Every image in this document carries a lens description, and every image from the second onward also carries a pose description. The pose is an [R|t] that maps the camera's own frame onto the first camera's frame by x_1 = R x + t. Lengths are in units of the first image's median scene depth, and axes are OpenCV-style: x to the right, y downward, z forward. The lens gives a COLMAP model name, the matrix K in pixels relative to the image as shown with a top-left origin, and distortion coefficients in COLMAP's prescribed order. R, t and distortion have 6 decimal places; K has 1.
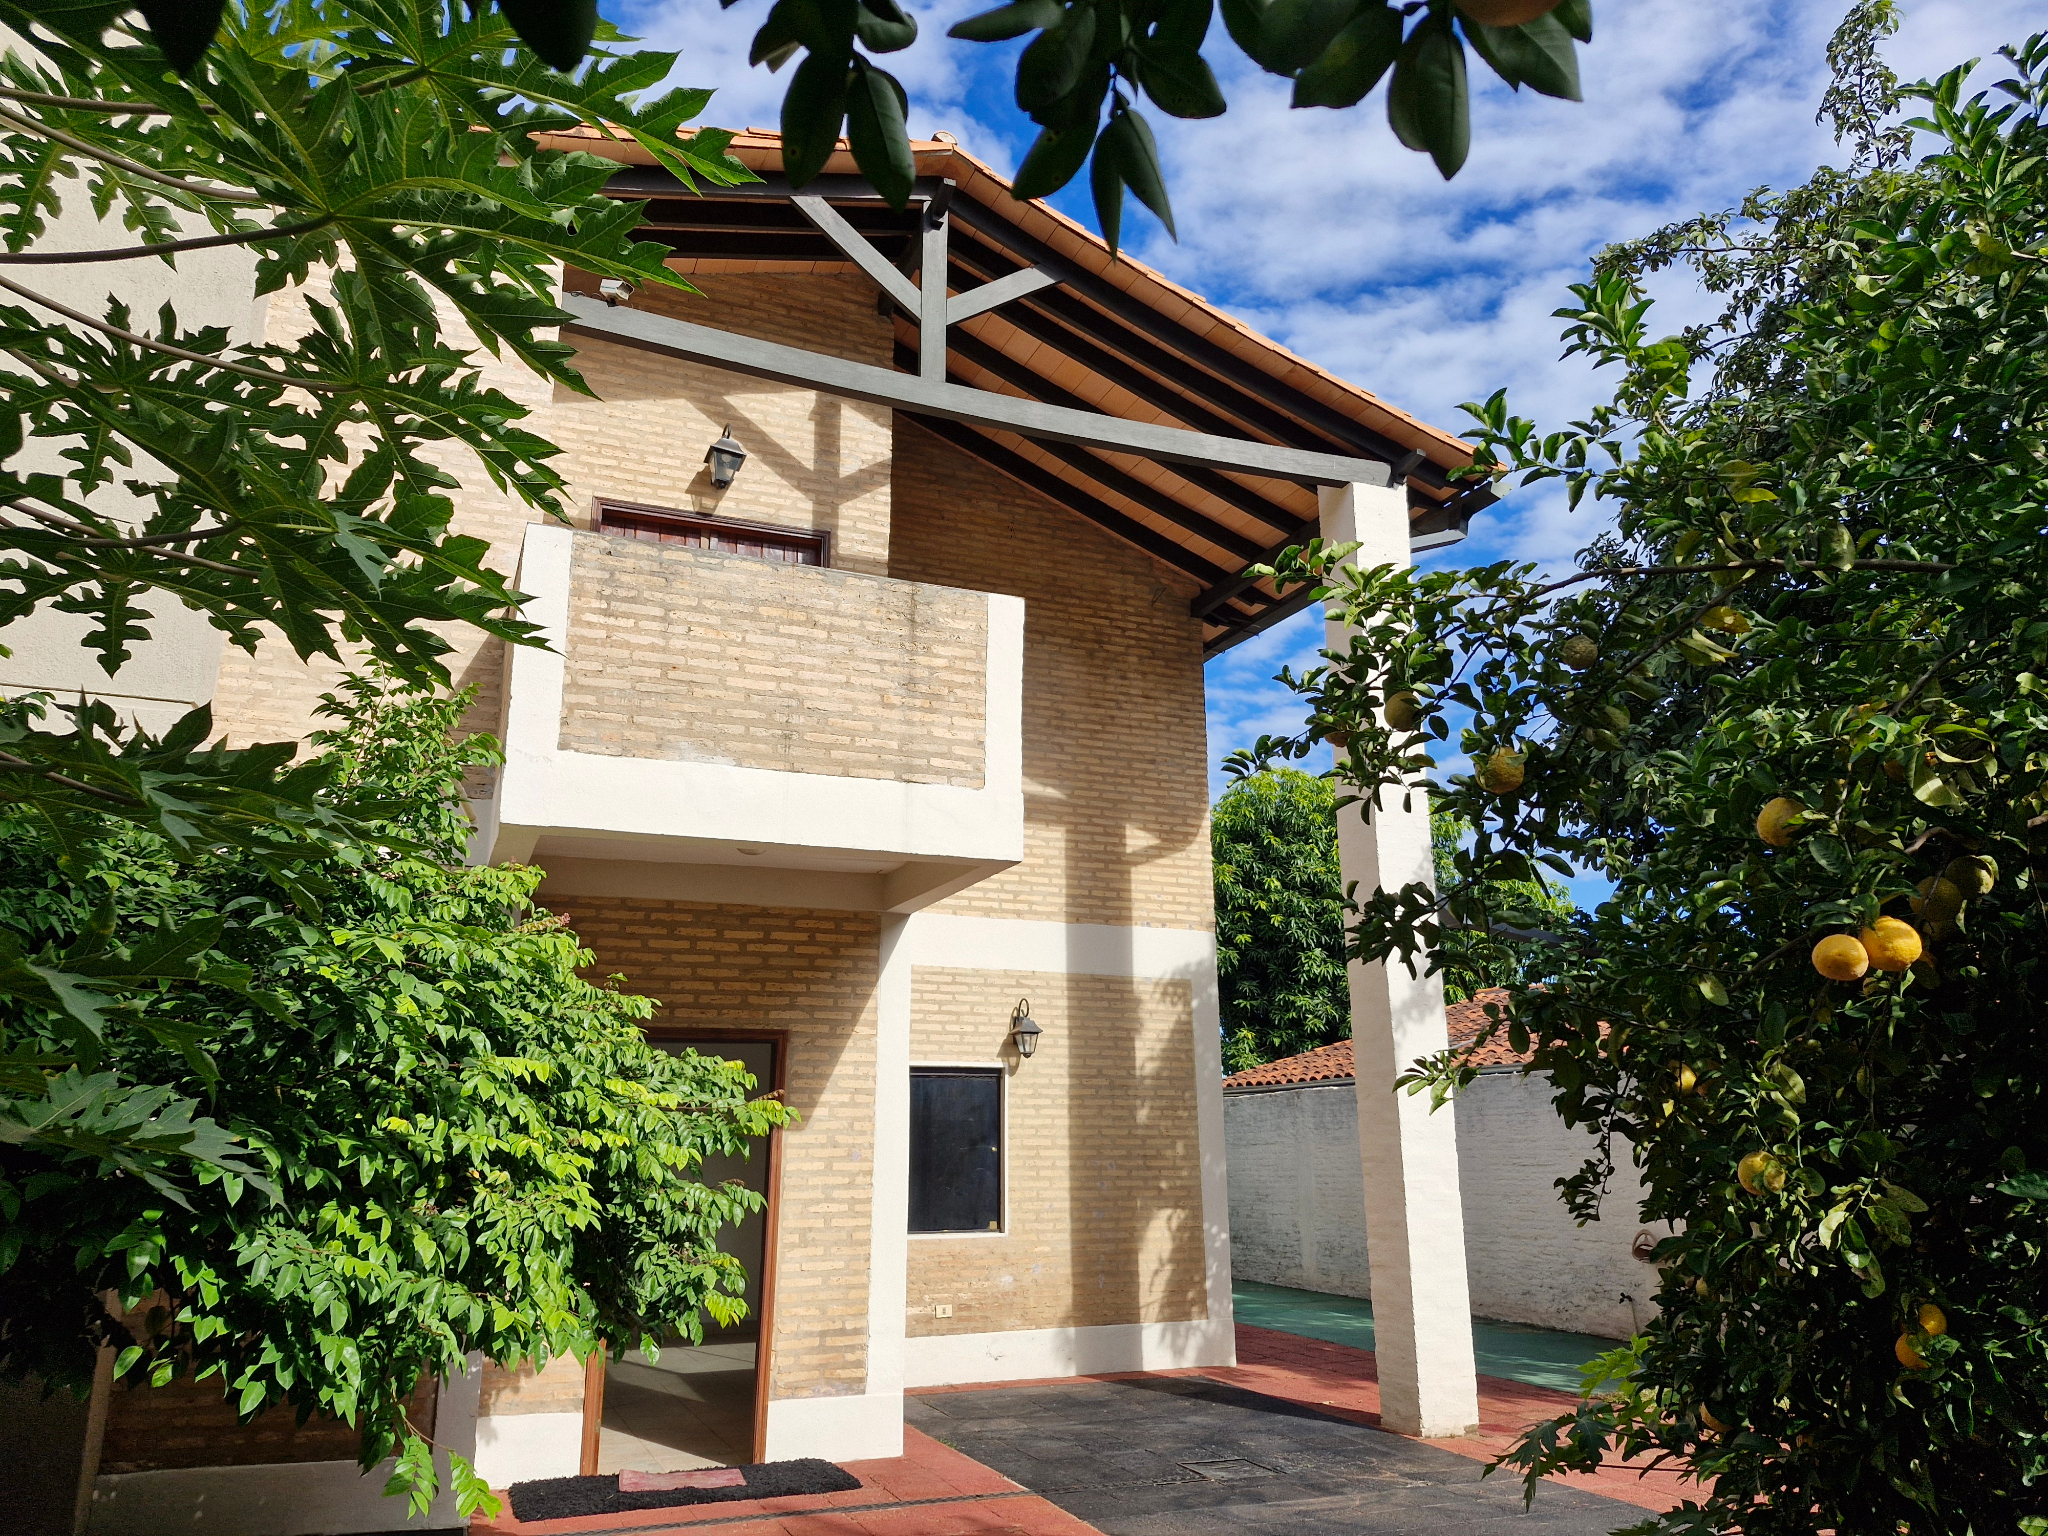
lens RADIAL K [[1440.8, 0, 1024.0], [0, 1440.8, 768.0], [0, 0, 1]] dist [0.004542, -0.001392]
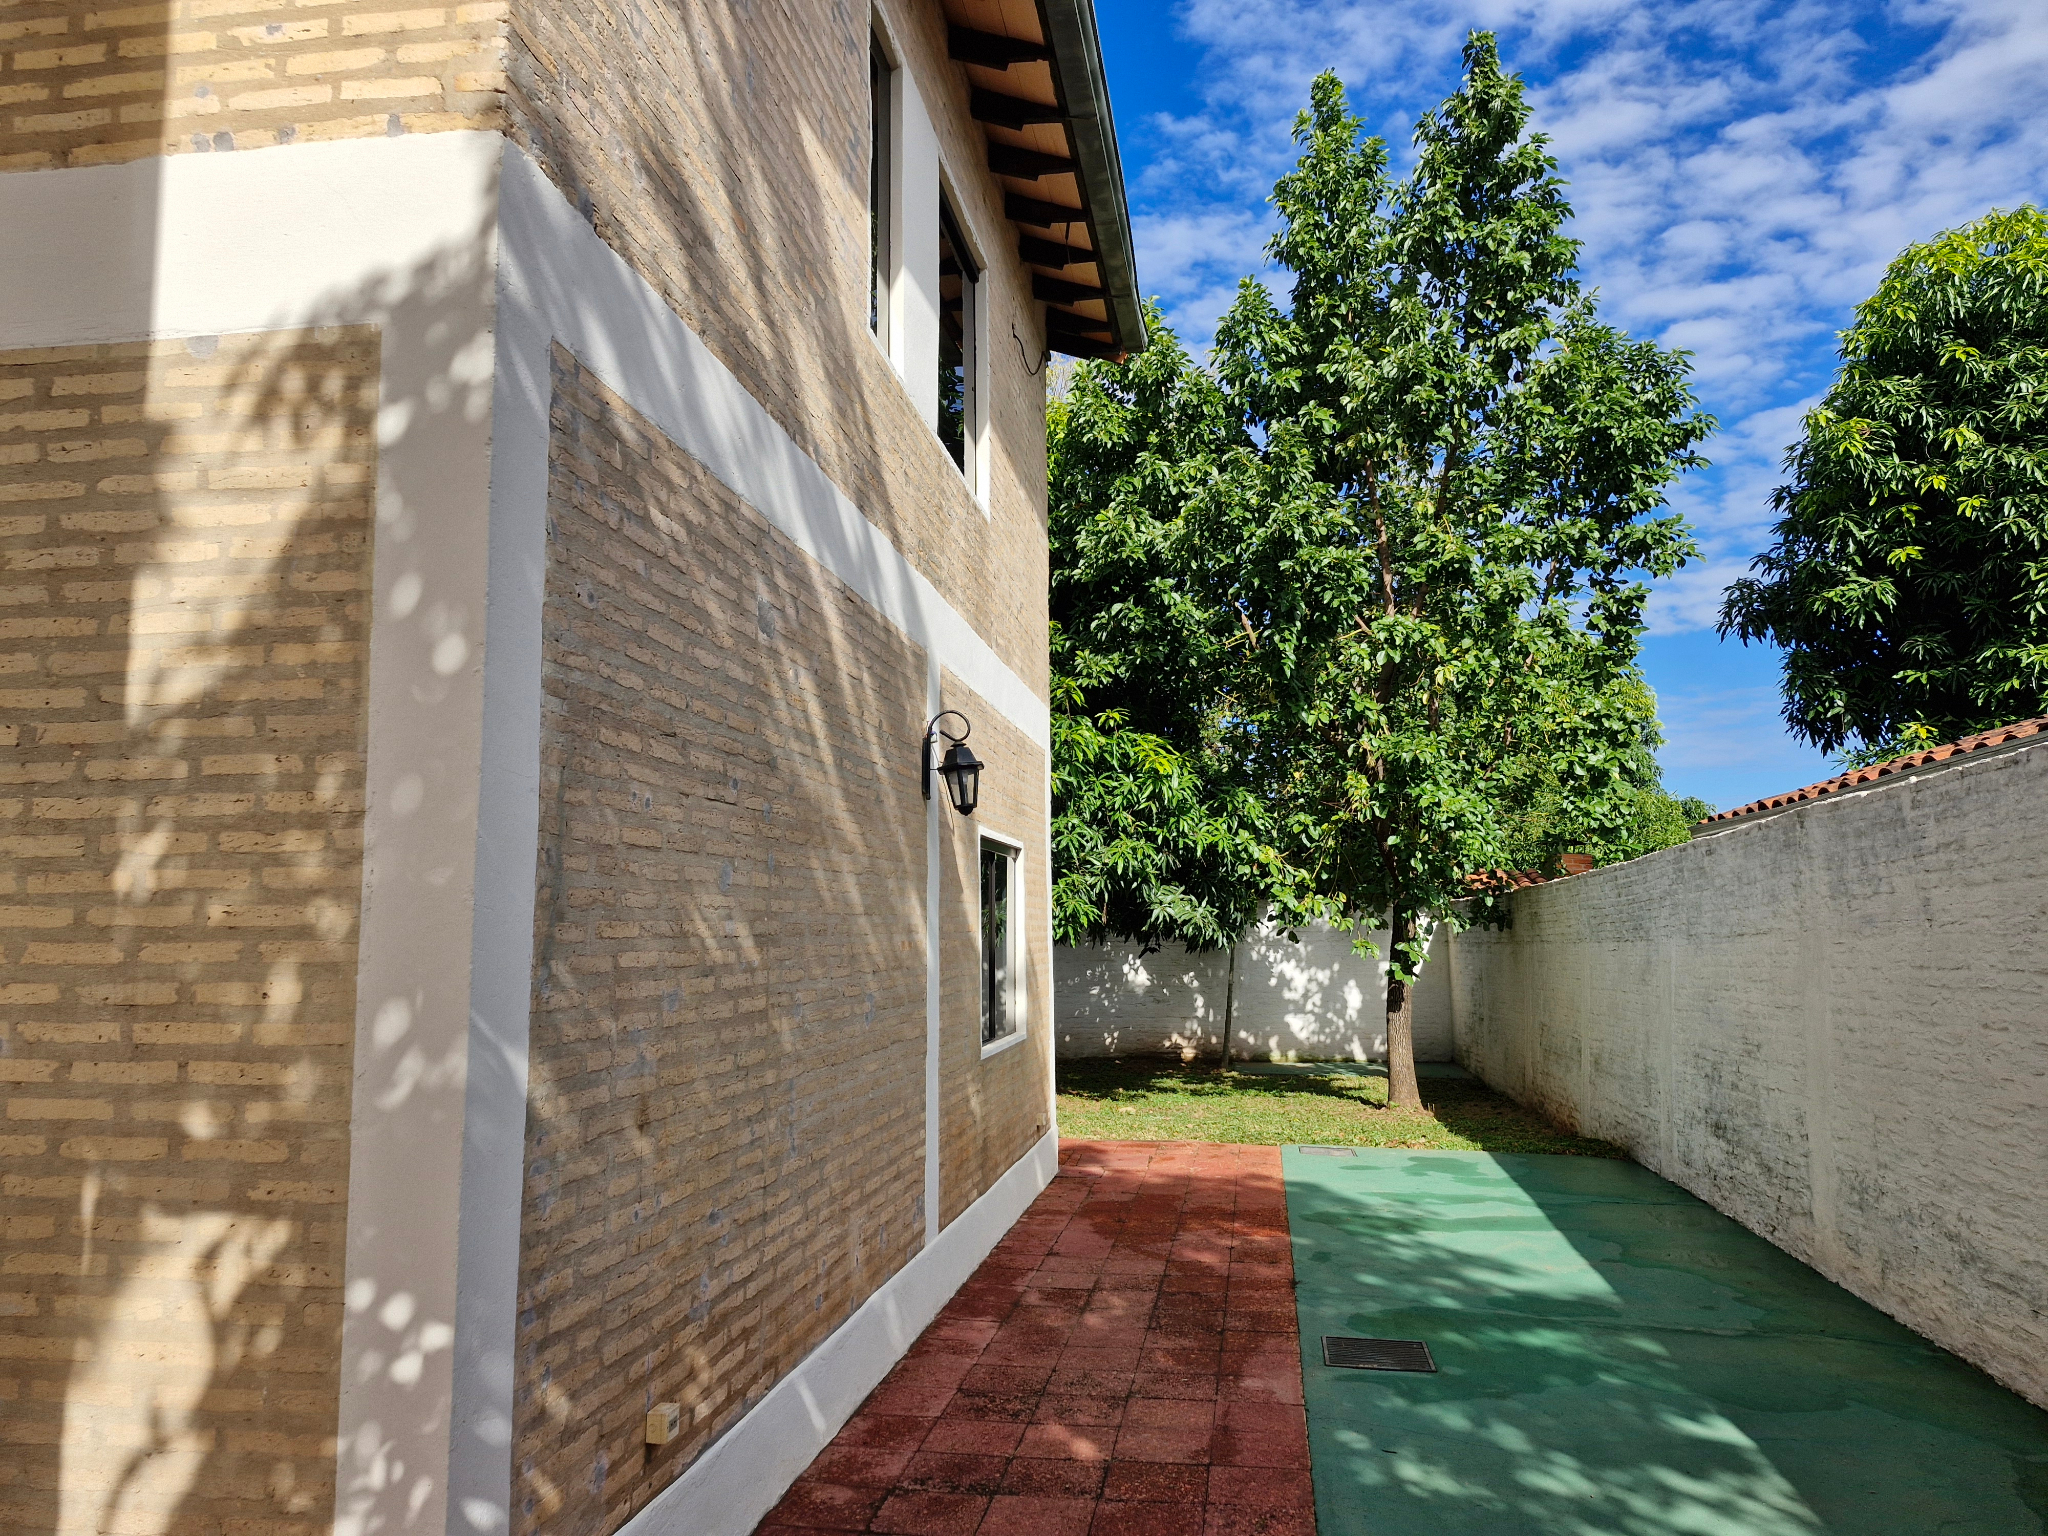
lens RADIAL K [[1408.3, 0, 1019.8], [0, 1408.3, 799.1], [0, 0, 1]] dist [0.009692, -0.002973]
pose [[0.843331, -0.050332, -0.535032, 0.394697], [0.139306, 0.982047, 0.127193, 0.247554], [0.519024, -0.181799, 0.835202, 0.979770]]
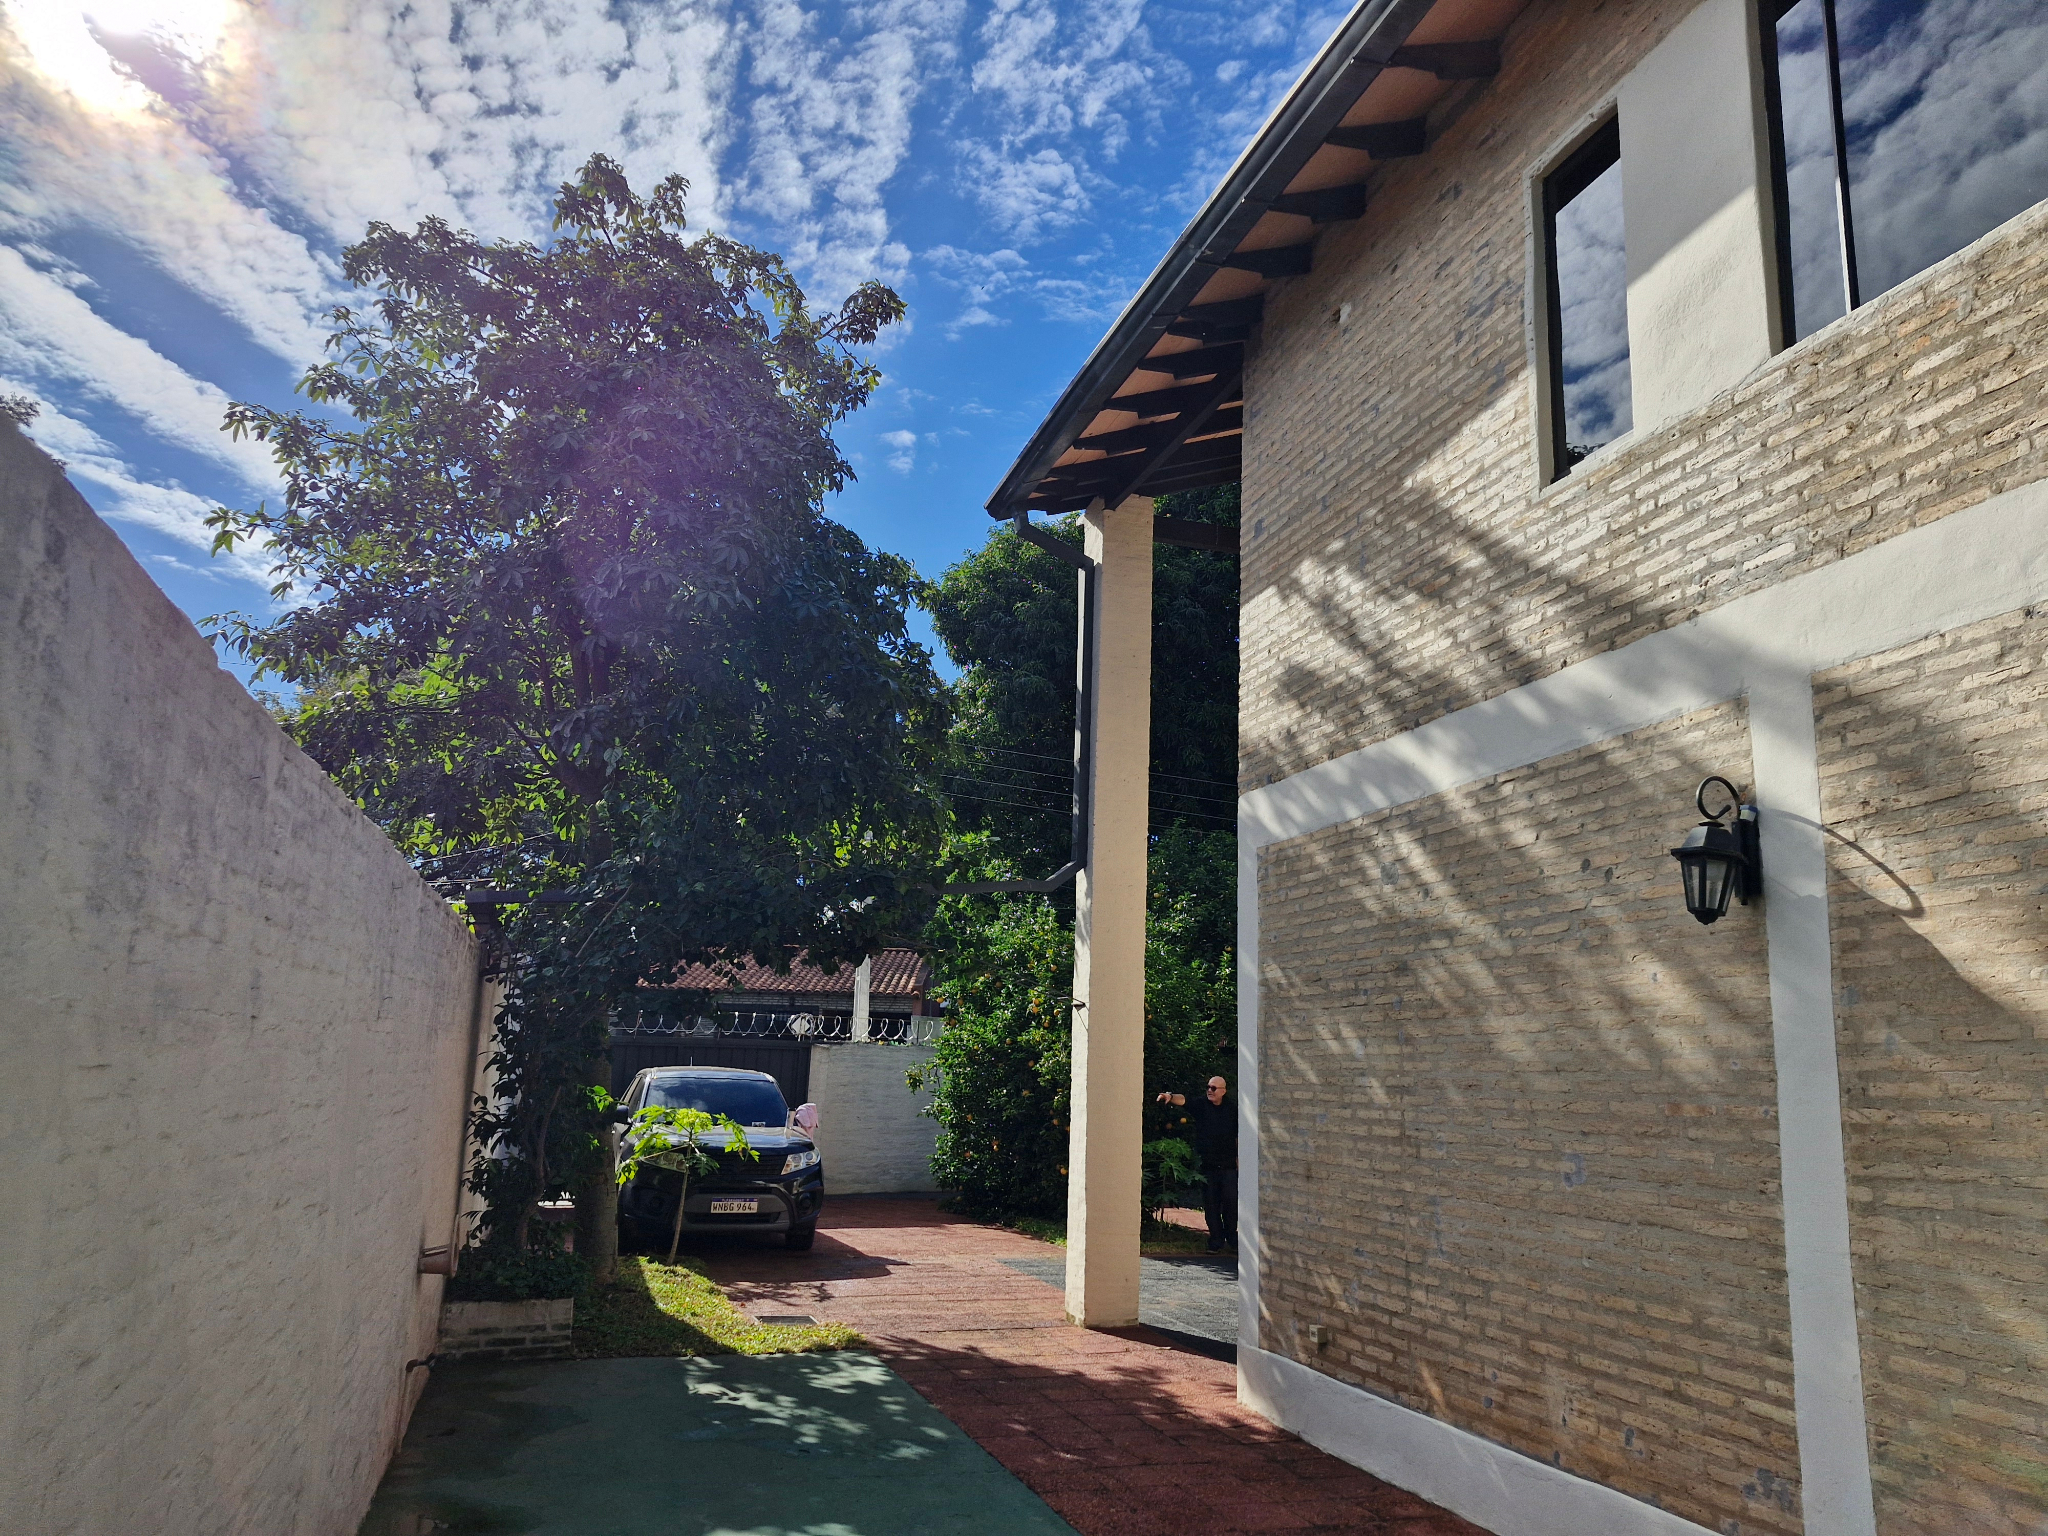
lens RADIAL K [[1408.3, 0, 1019.8], [0, 1408.3, 799.1], [0, 0, 1]] dist [0.009692, -0.002973]
pose [[-0.994987, -0.013201, 0.099131, -0.030728], [-0.055815, 0.895805, -0.440929, 0.830744], [-0.082982, -0.444252, -0.892051, 3.124126]]
